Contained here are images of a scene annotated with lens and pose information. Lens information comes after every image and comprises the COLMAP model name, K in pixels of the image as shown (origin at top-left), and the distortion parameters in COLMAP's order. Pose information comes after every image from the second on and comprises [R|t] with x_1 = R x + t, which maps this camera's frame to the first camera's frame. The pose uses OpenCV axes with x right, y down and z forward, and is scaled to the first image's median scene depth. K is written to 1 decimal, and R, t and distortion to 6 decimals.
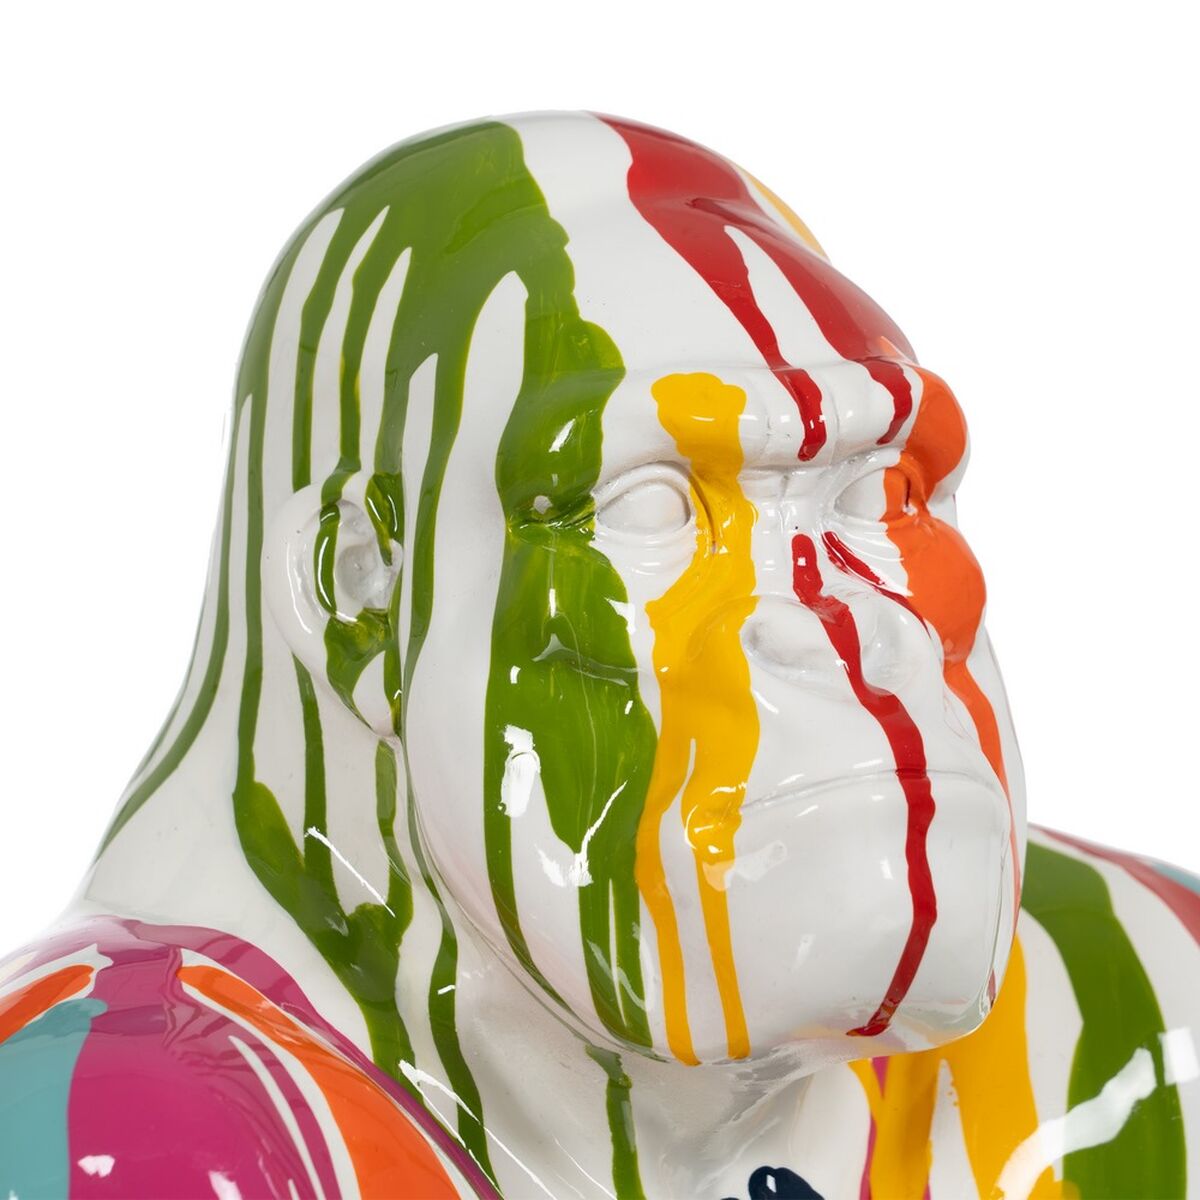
lens RADIAL K [[5647.1, 0, 600.0], [0, 5647.1, 600.0], [0, 0, 1]] dist [0.692263, 1.281890]
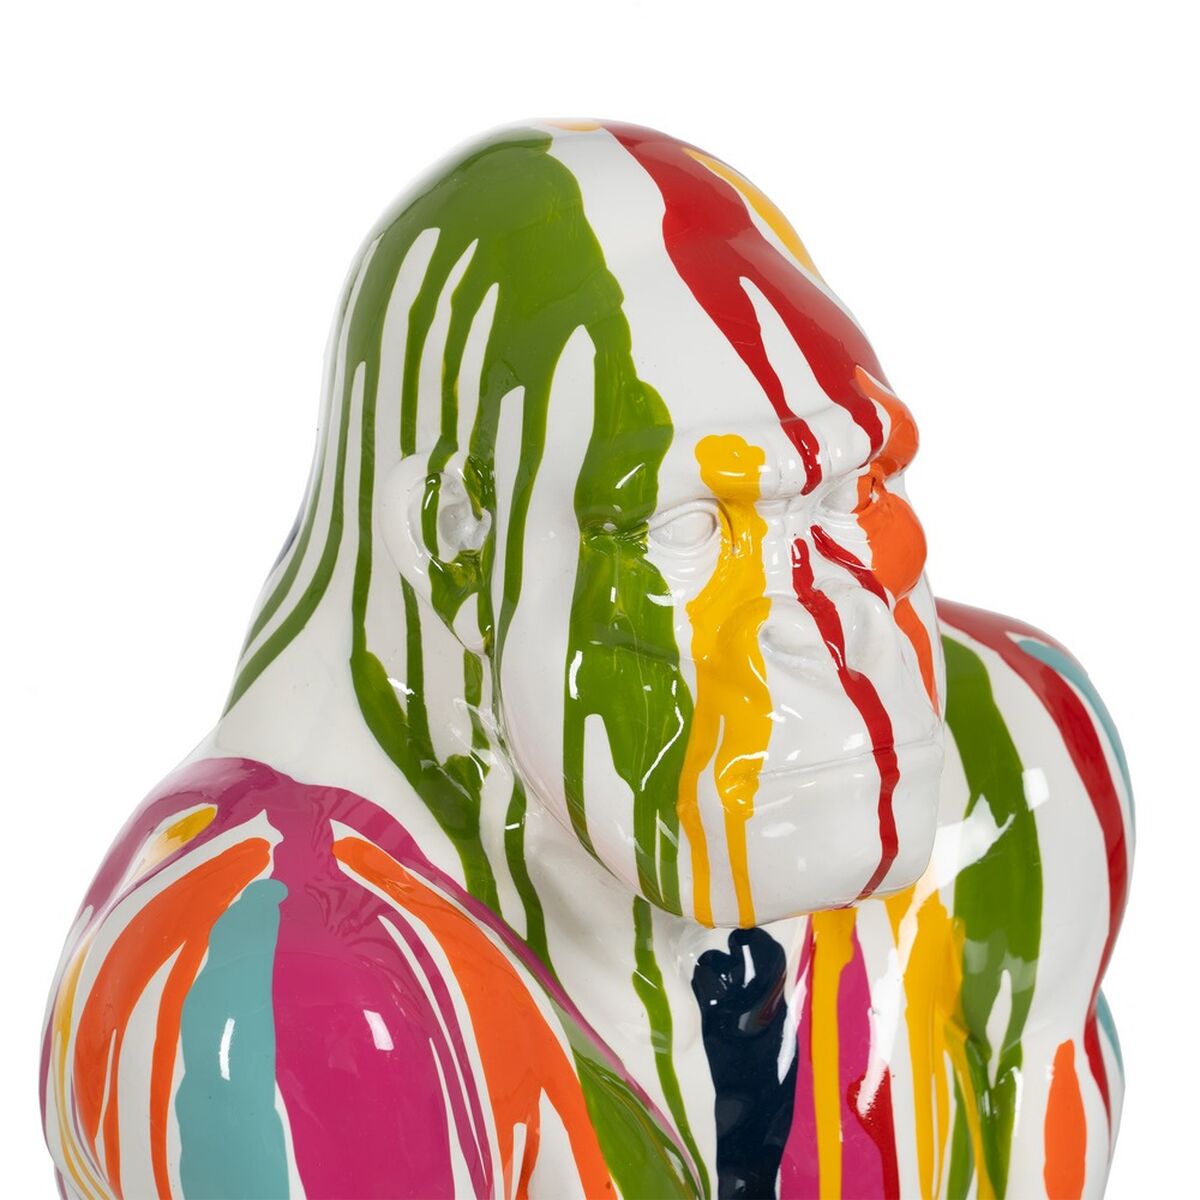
lens RADIAL K [[5647.1, 0, 600.0], [0, 5647.1, 600.0], [0, 0, 1]] dist [0.692263, 1.281890]
pose [[0.996863, 0.001608, 0.079135, -0.116917], [-0.024764, 0.955936, 0.292530, -0.387199], [-0.075177, -0.293572, 0.952976, -0.277846]]
